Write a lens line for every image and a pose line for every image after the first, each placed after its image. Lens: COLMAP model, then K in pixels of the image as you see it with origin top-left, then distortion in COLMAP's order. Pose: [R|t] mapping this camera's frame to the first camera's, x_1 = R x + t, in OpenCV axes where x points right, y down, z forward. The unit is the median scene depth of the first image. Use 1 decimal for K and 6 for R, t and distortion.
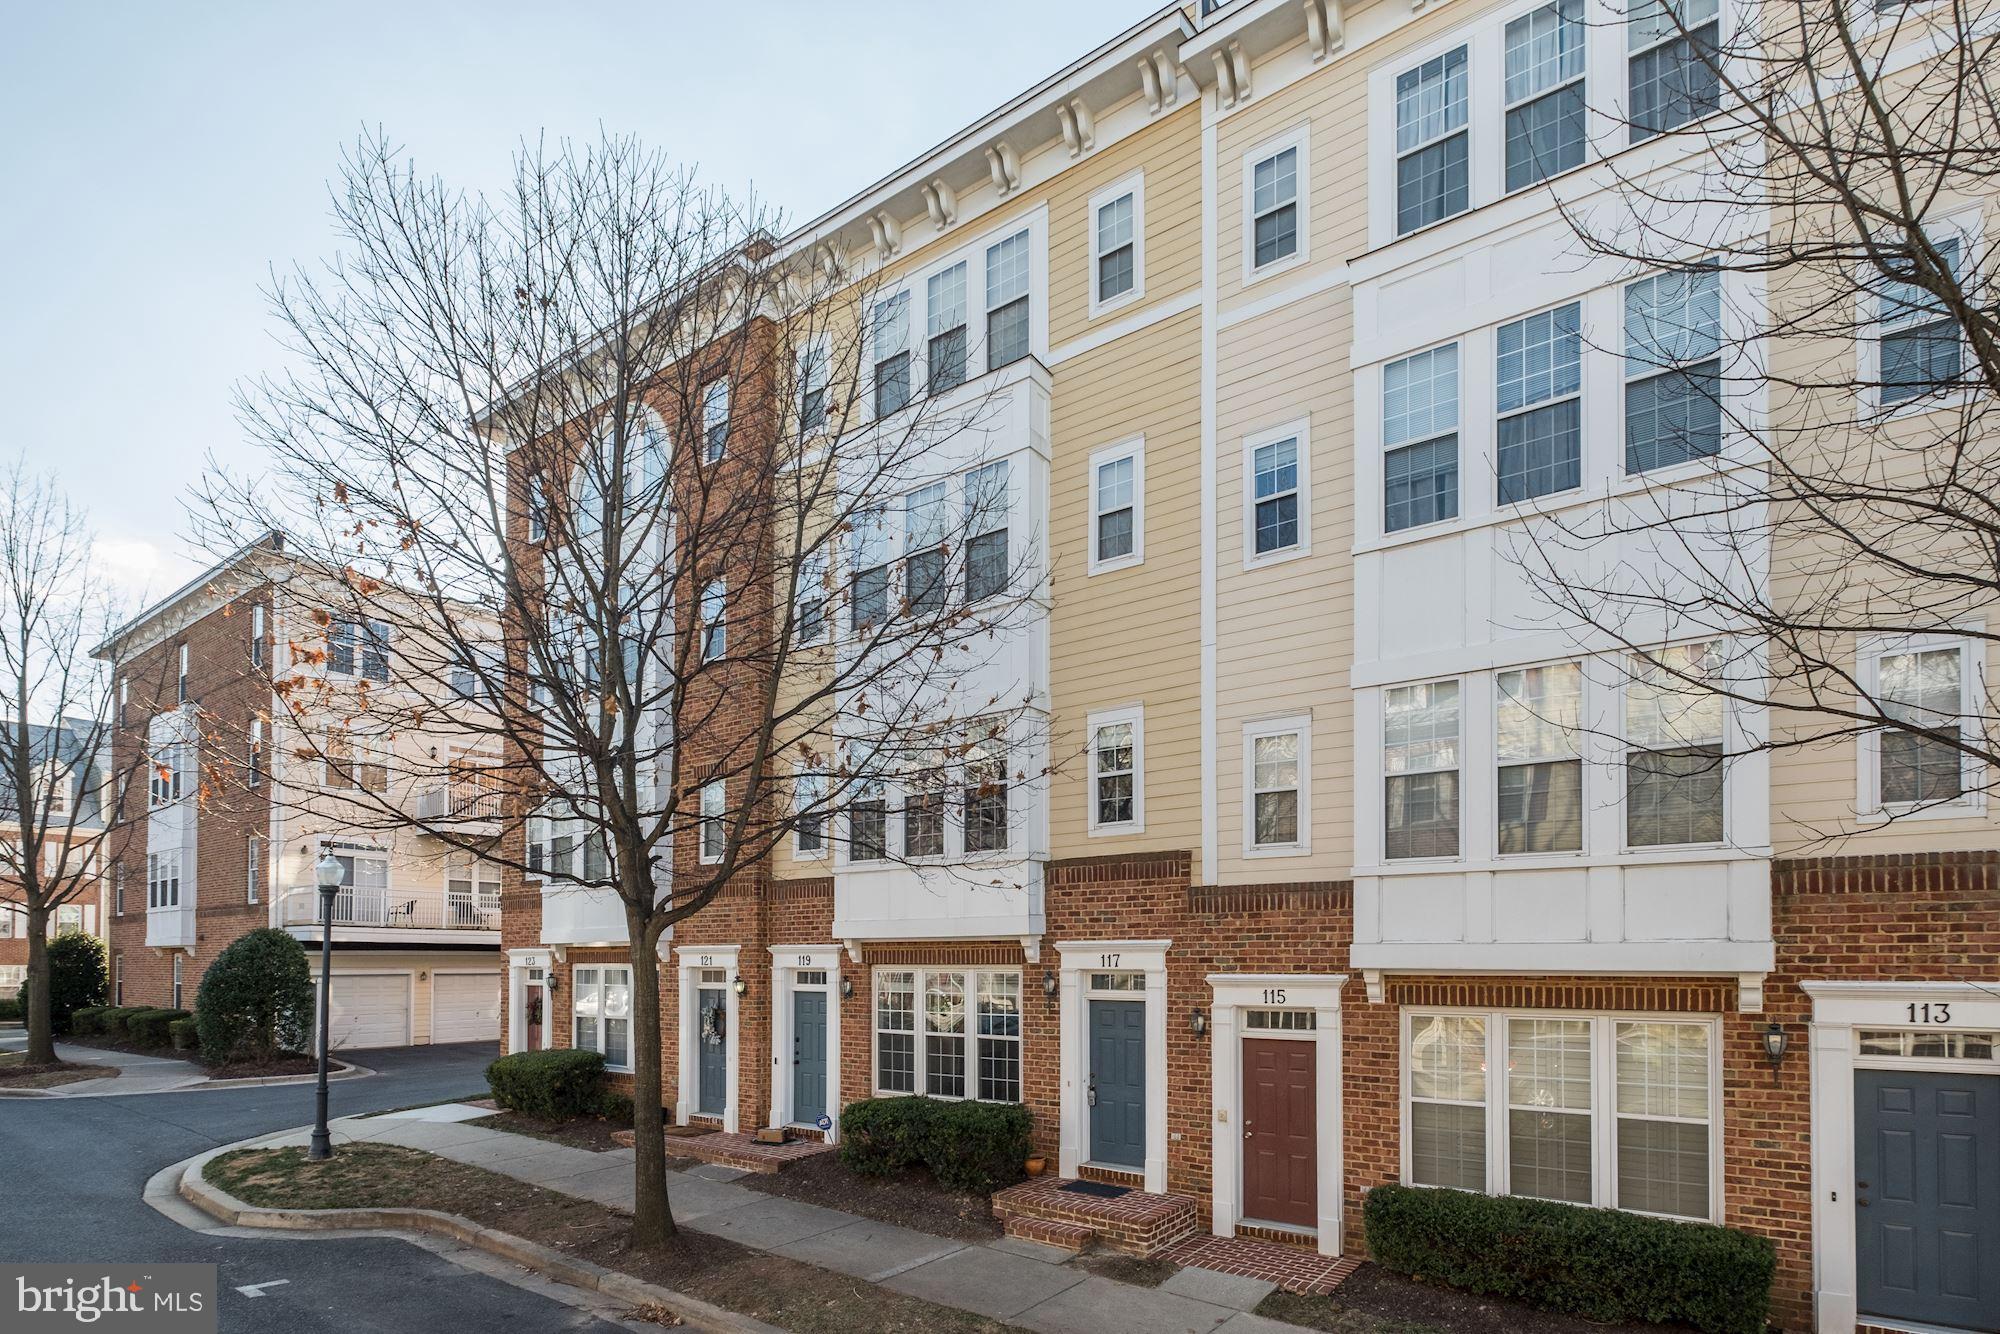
lens RADIAL K [[870.9, 0, 1025.1], [0, 870.9, 670.6], [0, 0, 1]] dist [-0.000282, -0.000433]
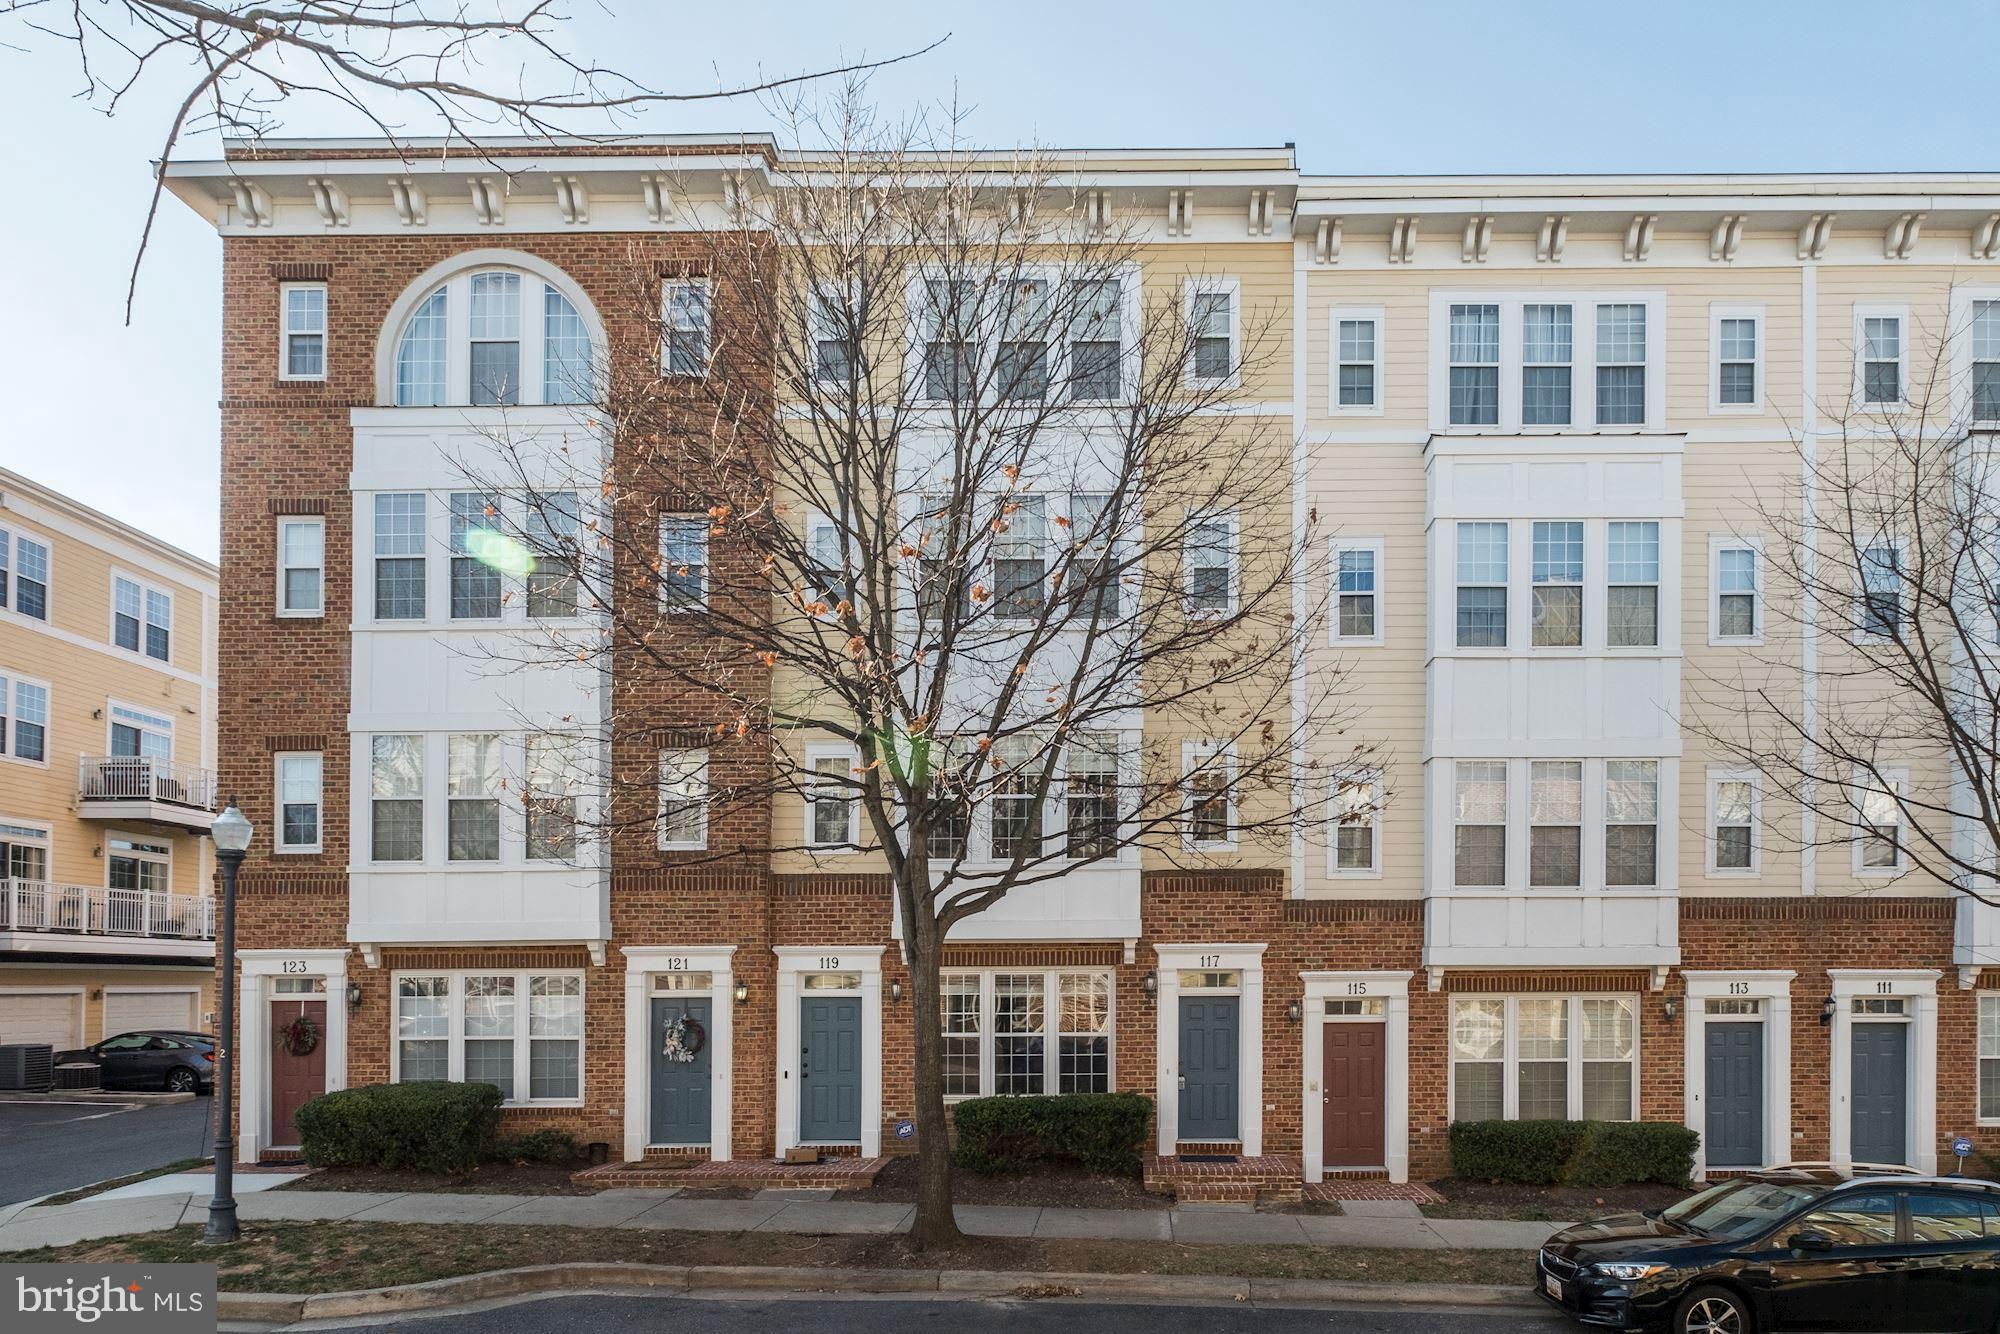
lens RADIAL K [[870.9, 0, 1025.1], [0, 870.9, 670.6], [0, 0, 1]] dist [-0.000282, -0.000433]
pose [[0.846458, 0.162763, 0.506969, -0.814036], [-0.163611, 0.985577, -0.043249, 0.048281], [-0.506696, -0.046337, 0.860878, 0.164050]]
